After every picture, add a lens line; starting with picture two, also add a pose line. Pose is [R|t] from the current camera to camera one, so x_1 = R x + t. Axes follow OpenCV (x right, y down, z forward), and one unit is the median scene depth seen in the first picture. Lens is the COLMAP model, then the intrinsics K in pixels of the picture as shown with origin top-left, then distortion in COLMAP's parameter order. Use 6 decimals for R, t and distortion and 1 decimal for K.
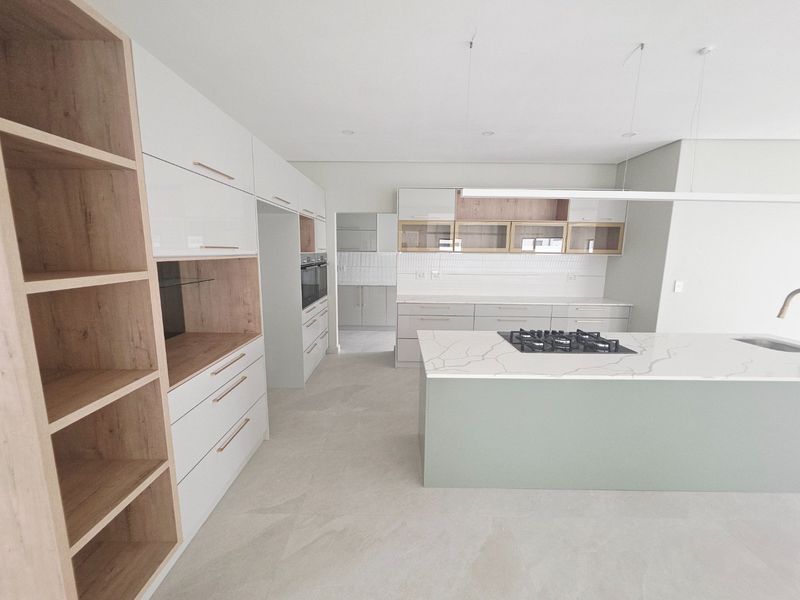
lens RADIAL K [[317.7, 0, 400.0], [0, 317.7, 300.0], [0, 0, 1]] dist [0.000117, -0.000334]
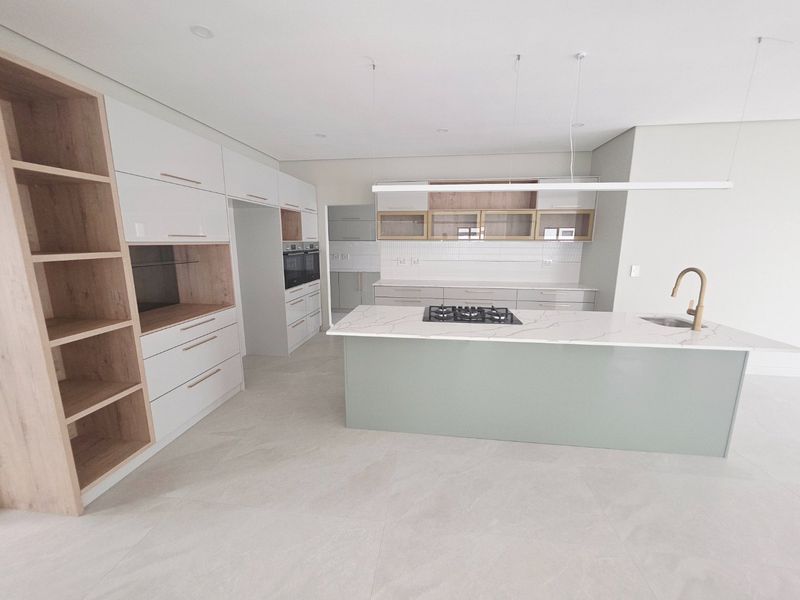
lens RADIAL K [[317.7, 0, 400.0], [0, 317.7, 300.0], [0, 0, 1]] dist [0.000117, -0.000334]
pose [[0.992484, 0.014177, -0.121554, 0.356000], [-0.010586, 0.999490, 0.030137, 0.039821], [0.121919, -0.028623, 0.992127, -0.164922]]
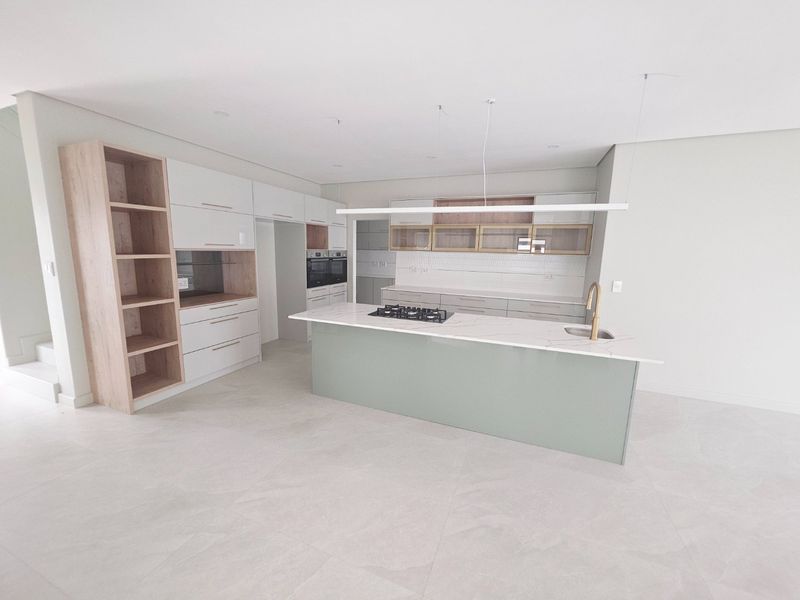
lens RADIAL K [[317.7, 0, 400.0], [0, 317.7, 300.0], [0, 0, 1]] dist [0.000117, -0.000334]
pose [[0.928888, 0.068568, -0.363959, 0.864629], [-0.069388, 0.997531, 0.010839, 0.053247], [0.363803, 0.015186, 0.931352, -0.289872]]
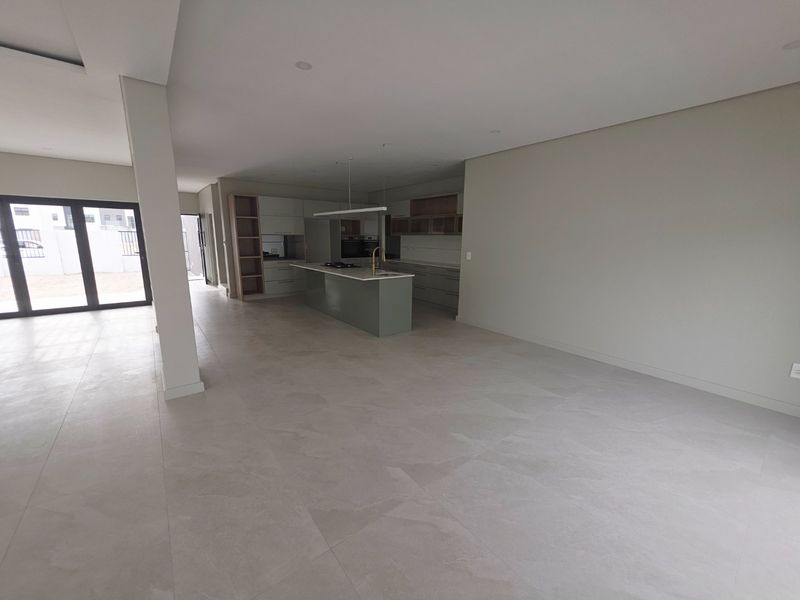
lens RADIAL K [[317.7, 0, 400.0], [0, 317.7, 300.0], [0, 0, 1]] dist [0.000117, -0.000334]
pose [[0.620782, 0.150999, -0.769304, 2.668807], [-0.123928, 0.987839, 0.093891, 0.090454], [0.774126, 0.037052, 0.631946, -0.282907]]
